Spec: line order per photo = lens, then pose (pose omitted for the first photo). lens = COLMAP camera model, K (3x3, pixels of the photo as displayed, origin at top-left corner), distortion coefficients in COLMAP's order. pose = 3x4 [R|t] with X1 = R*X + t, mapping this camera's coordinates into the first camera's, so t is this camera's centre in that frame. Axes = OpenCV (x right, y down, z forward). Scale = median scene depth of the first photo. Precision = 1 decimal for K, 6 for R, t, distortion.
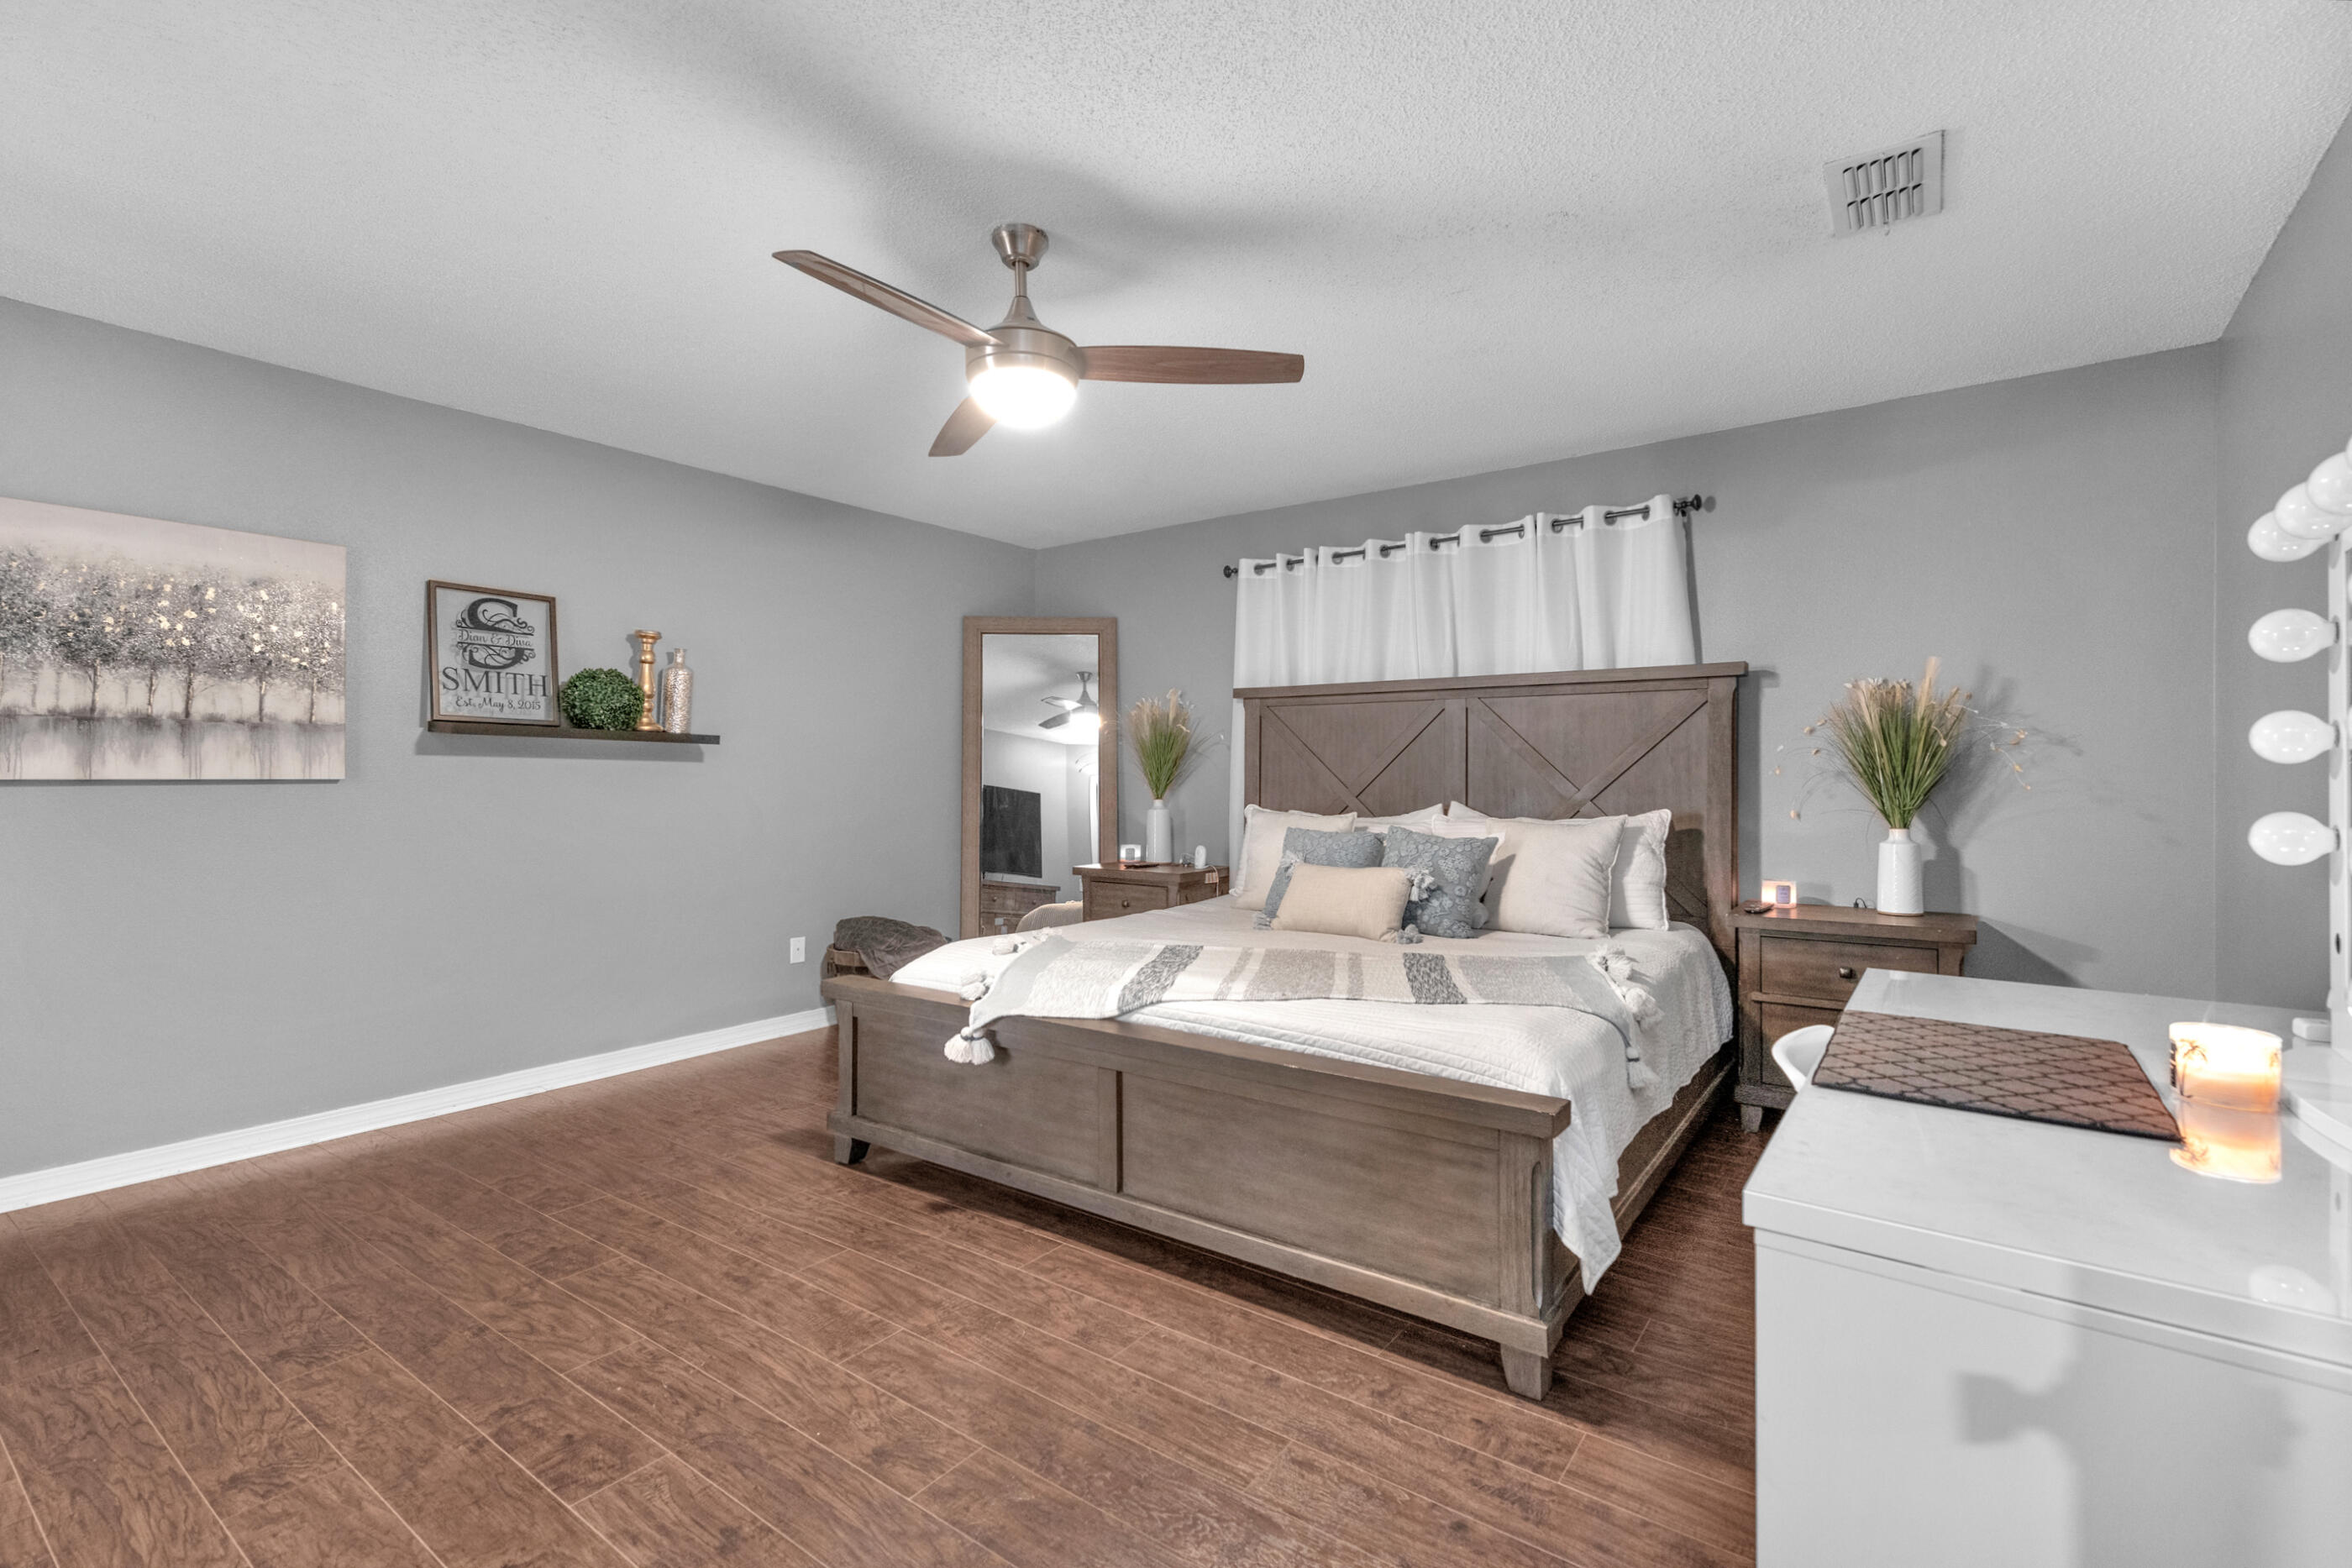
lens RADIAL K [[1025.8, 0, 1183.5], [0, 1025.8, 760.9], [0, 0, 1]] dist [0.000616, -0.000097]
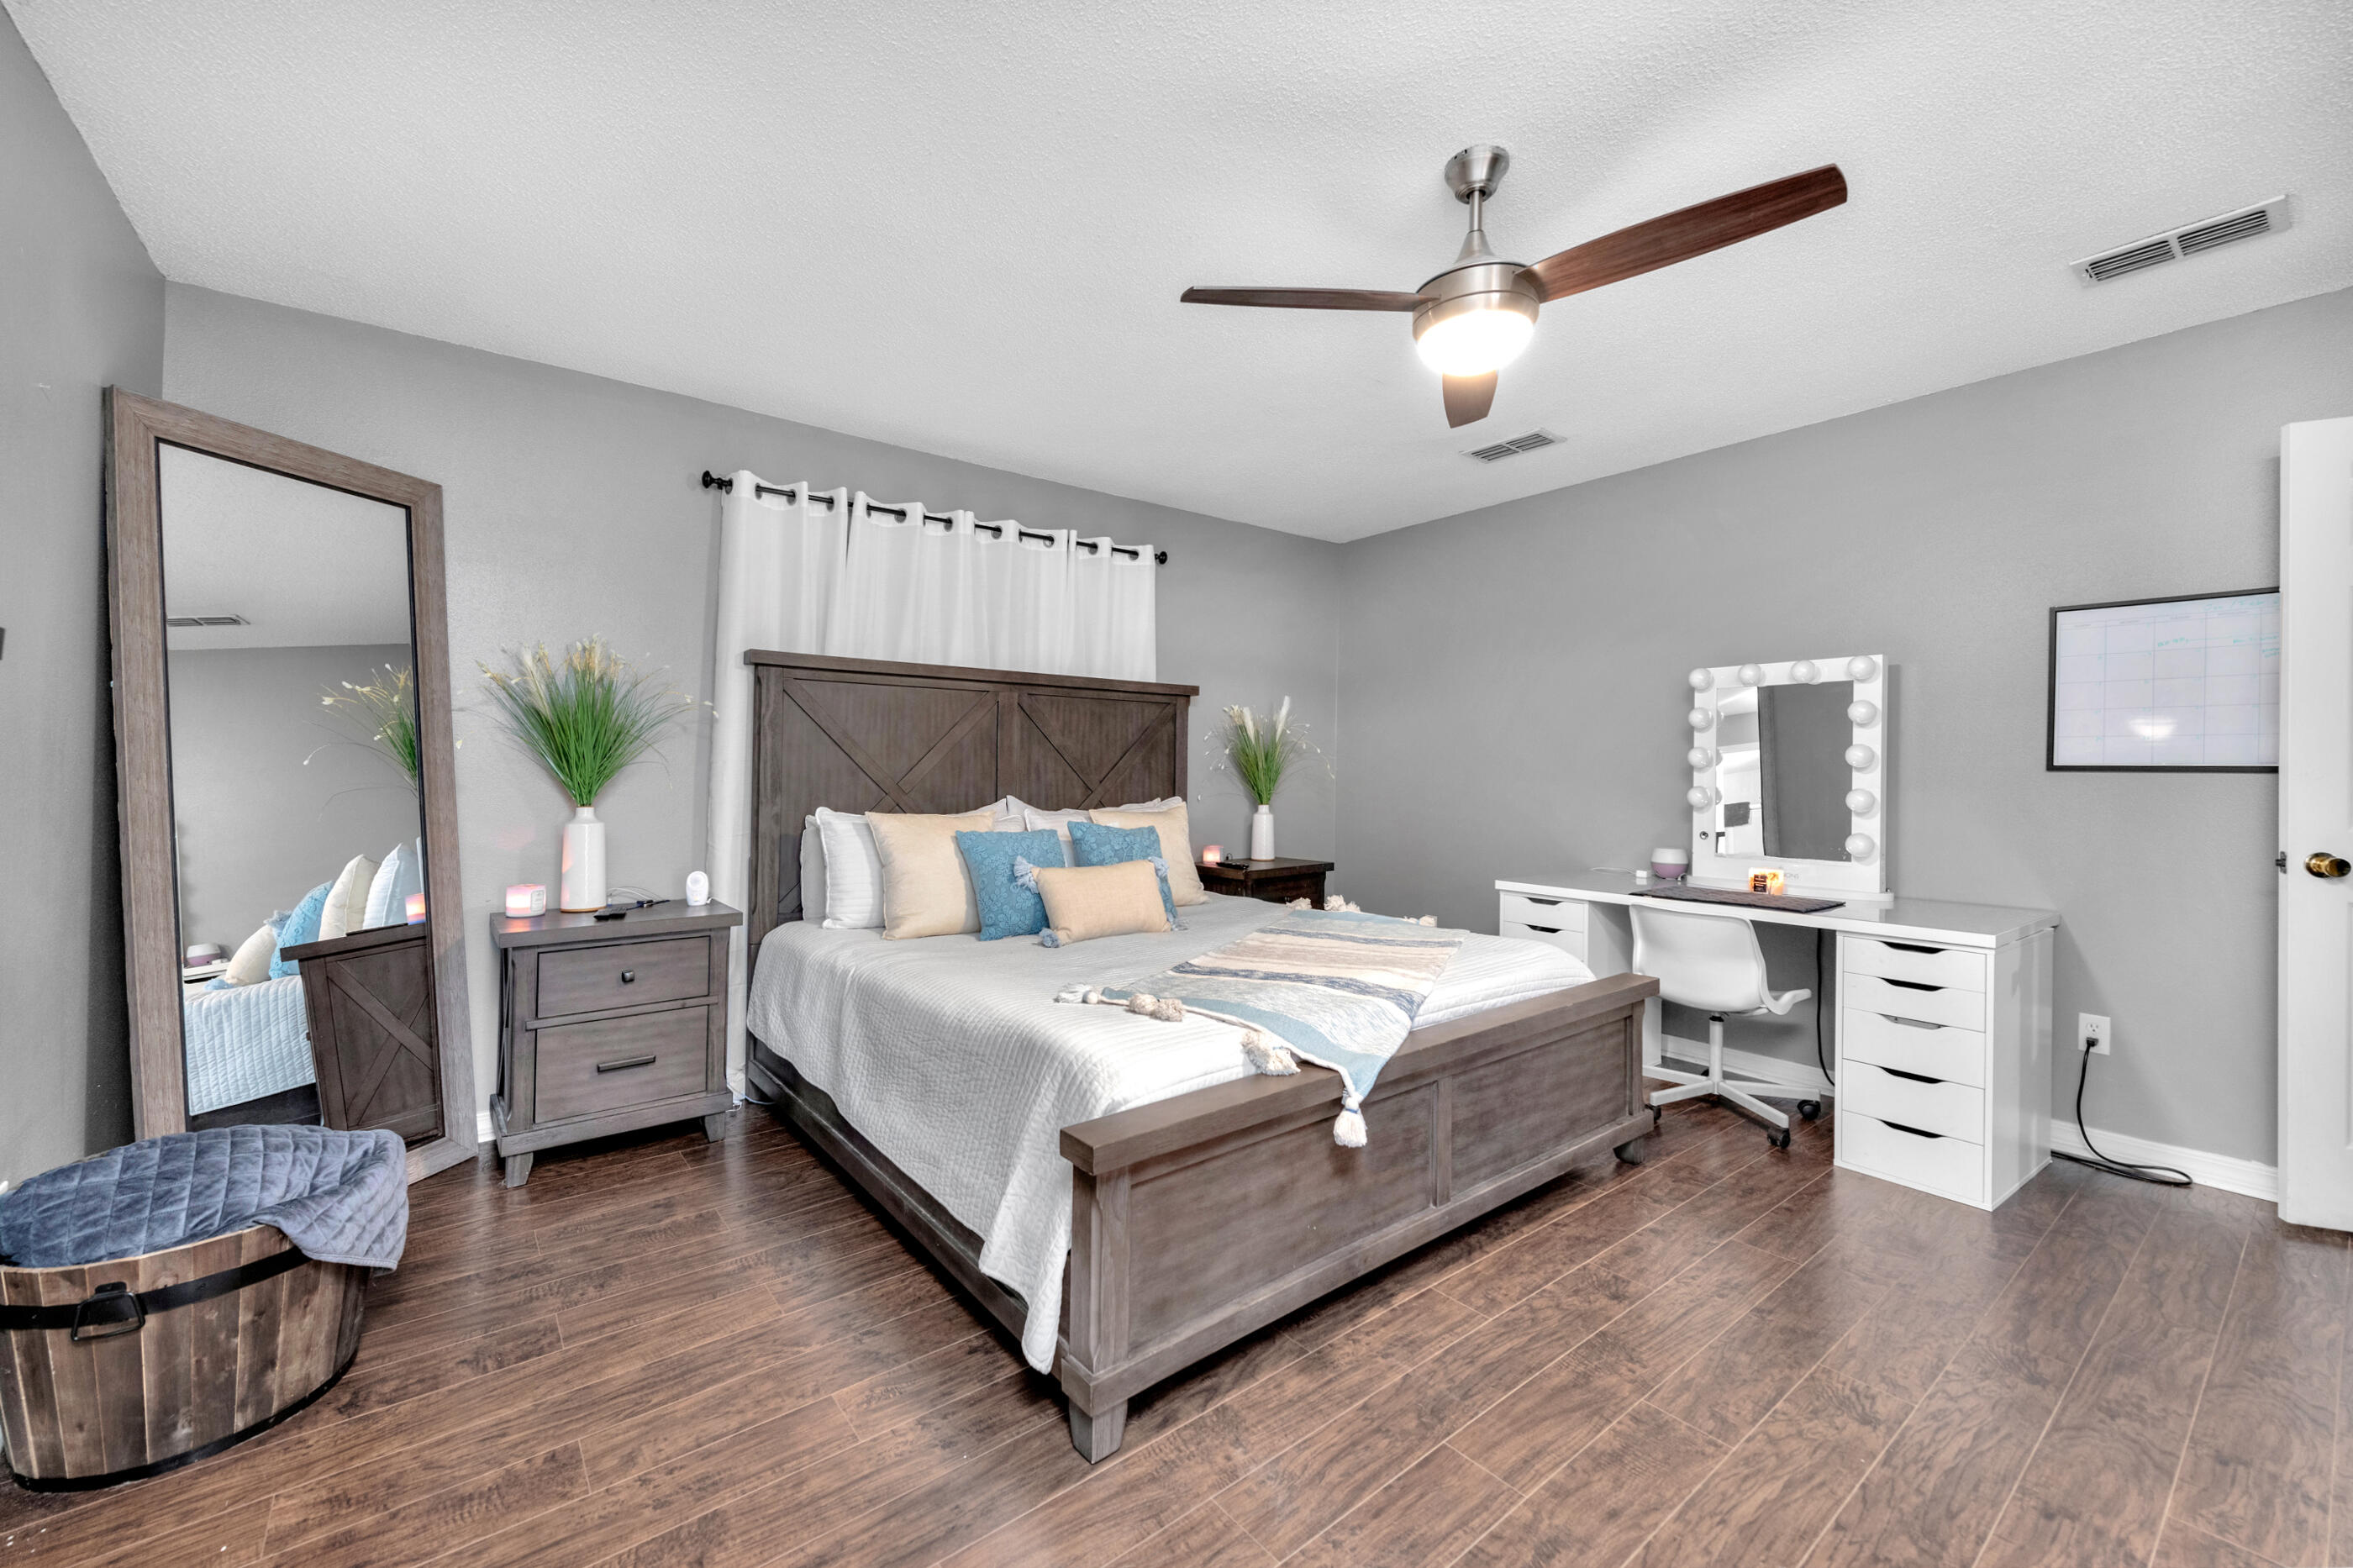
lens RADIAL K [[960.7, 0, 1184.0], [0, 960.7, 776.5], [0, 0, 1]] dist [0.001899, -0.000217]
pose [[0.276661, -0.010501, 0.960910, -0.723308], [-0.023539, 0.999566, 0.017701, 0.000124], [-0.960679, -0.027516, 0.276294, 0.709338]]
